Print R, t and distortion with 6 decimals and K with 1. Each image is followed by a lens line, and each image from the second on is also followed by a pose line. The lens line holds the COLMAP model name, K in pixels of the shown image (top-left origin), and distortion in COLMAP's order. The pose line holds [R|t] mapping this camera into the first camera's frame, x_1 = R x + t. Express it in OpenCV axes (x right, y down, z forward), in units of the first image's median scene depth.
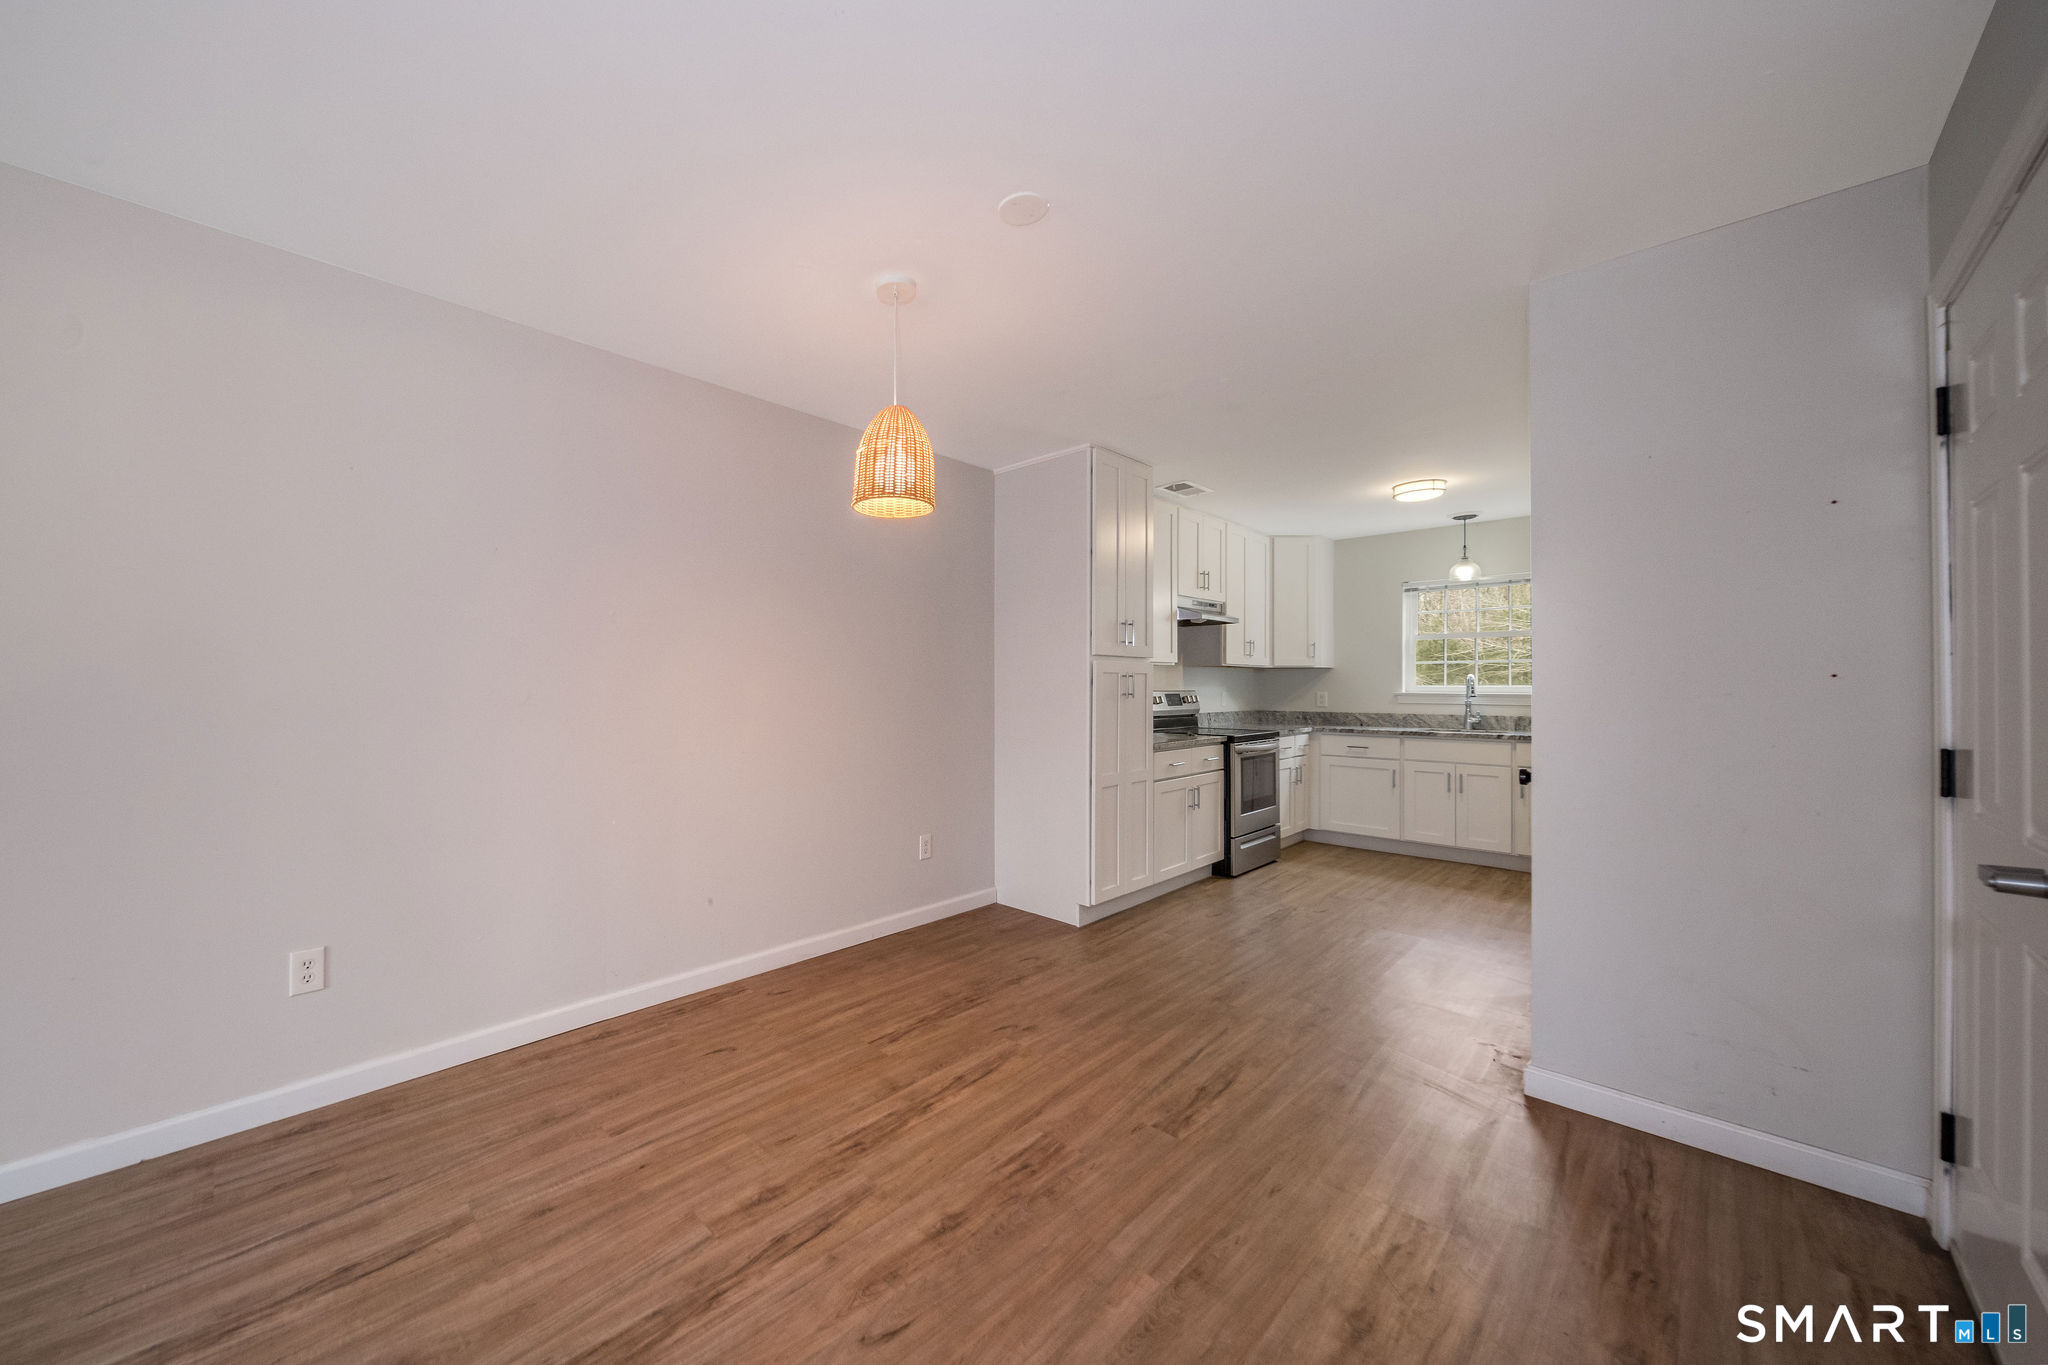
lens RADIAL K [[723.7, 0, 881.5], [0, 723.7, 687.7], [0, 0, 1]] dist [0.000482, -0.000199]
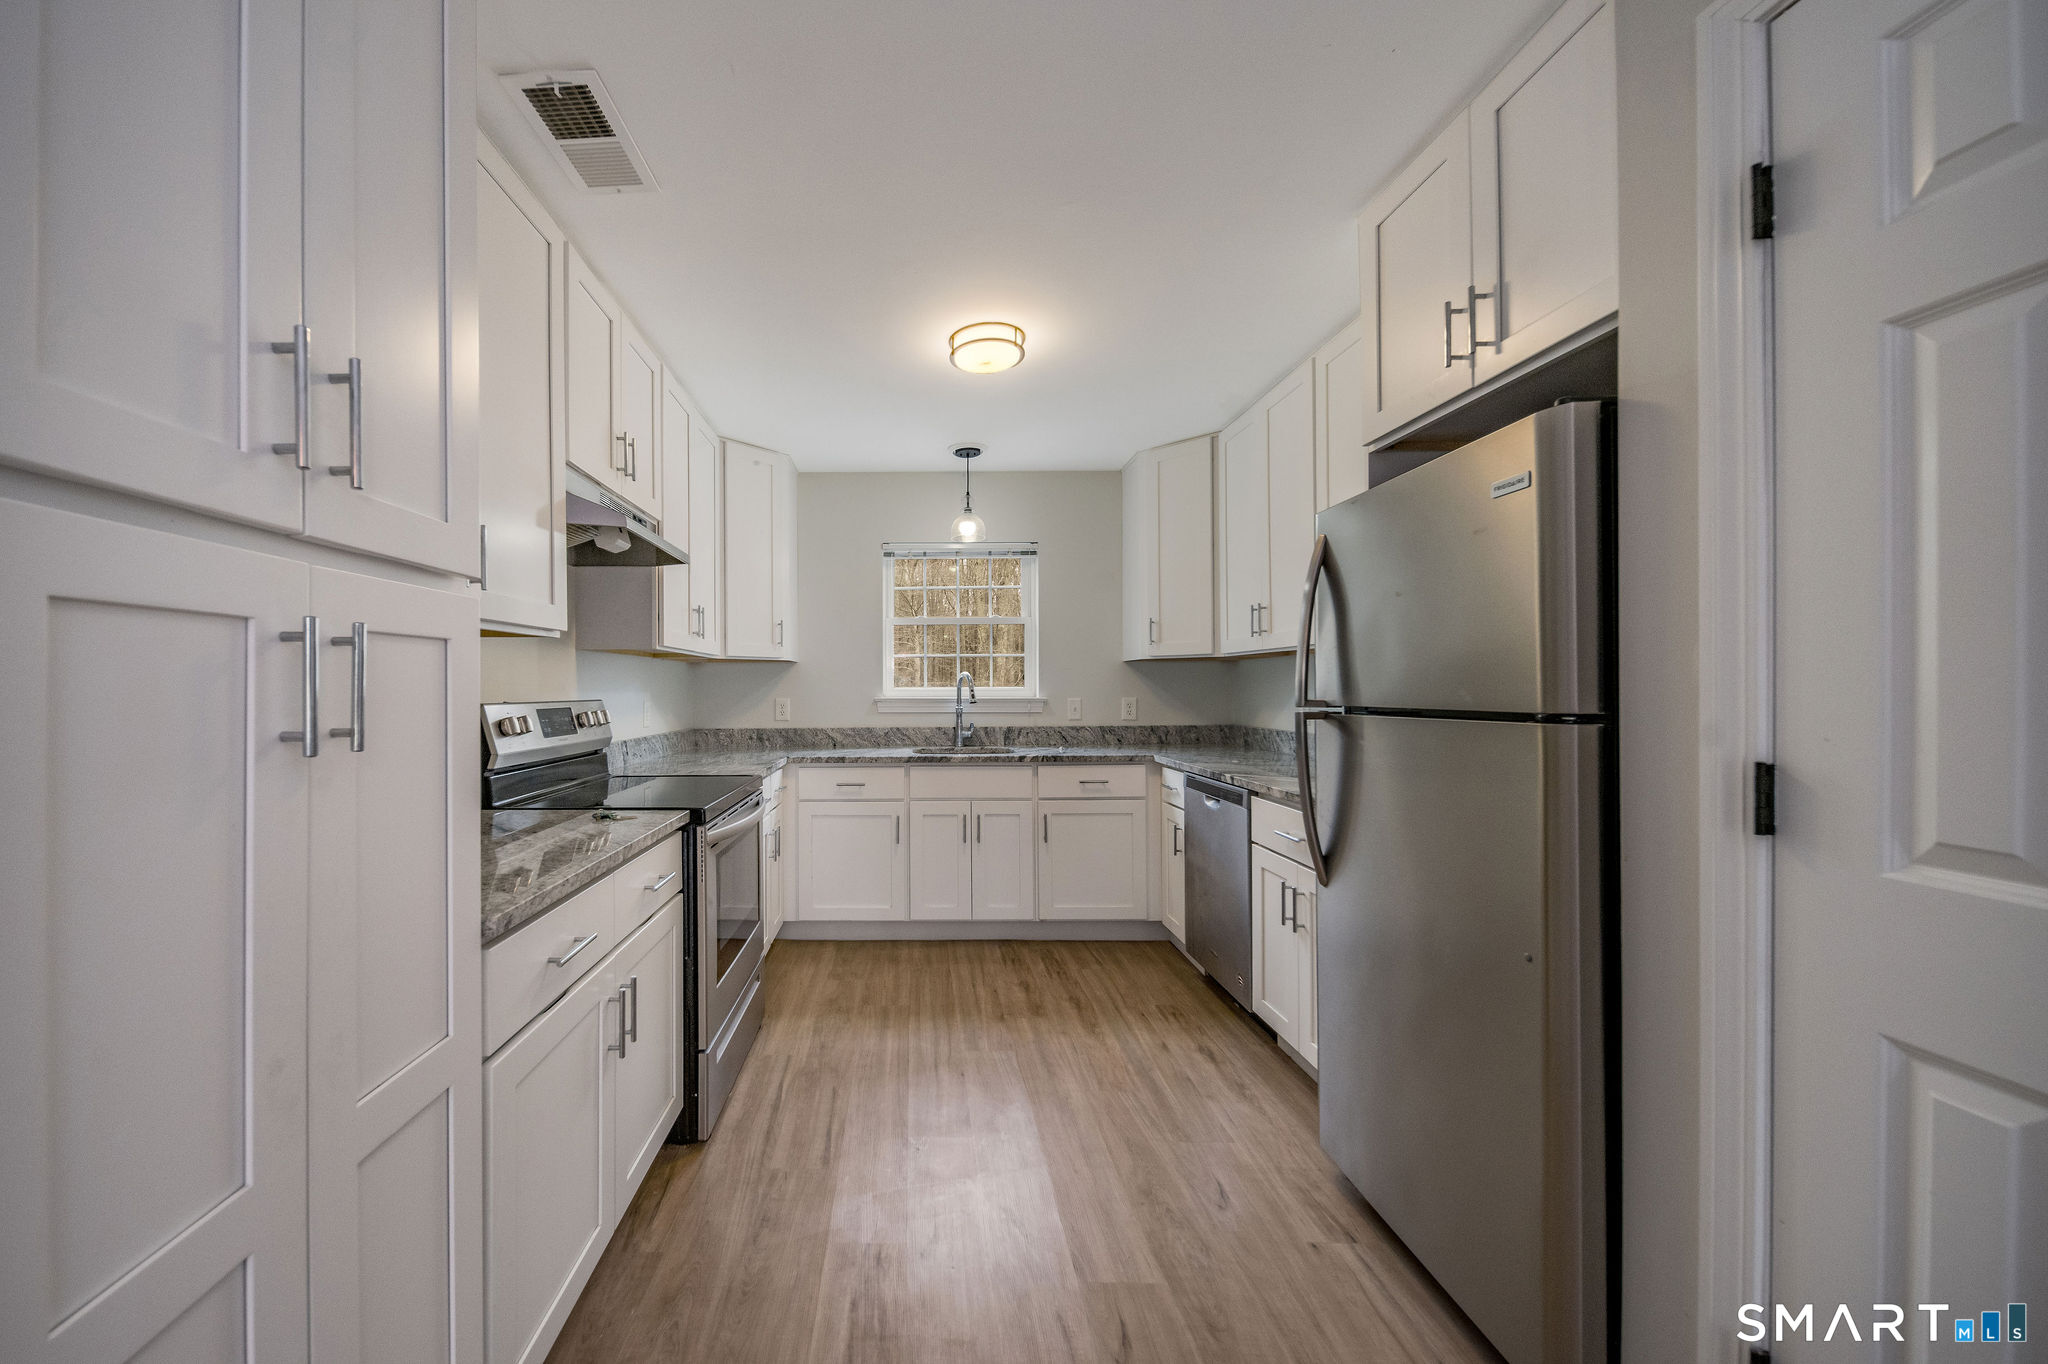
lens RADIAL K [[723.7, 0, 881.5], [0, 723.7, 687.2], [0, 0, 1]] dist [0.000482, -0.000199]
pose [[0.688716, -0.002798, 0.725026, 0.237037], [0.007254, 0.999969, -0.003031, -0.001674], [-0.724995, 0.007347, 0.688715, 0.594968]]
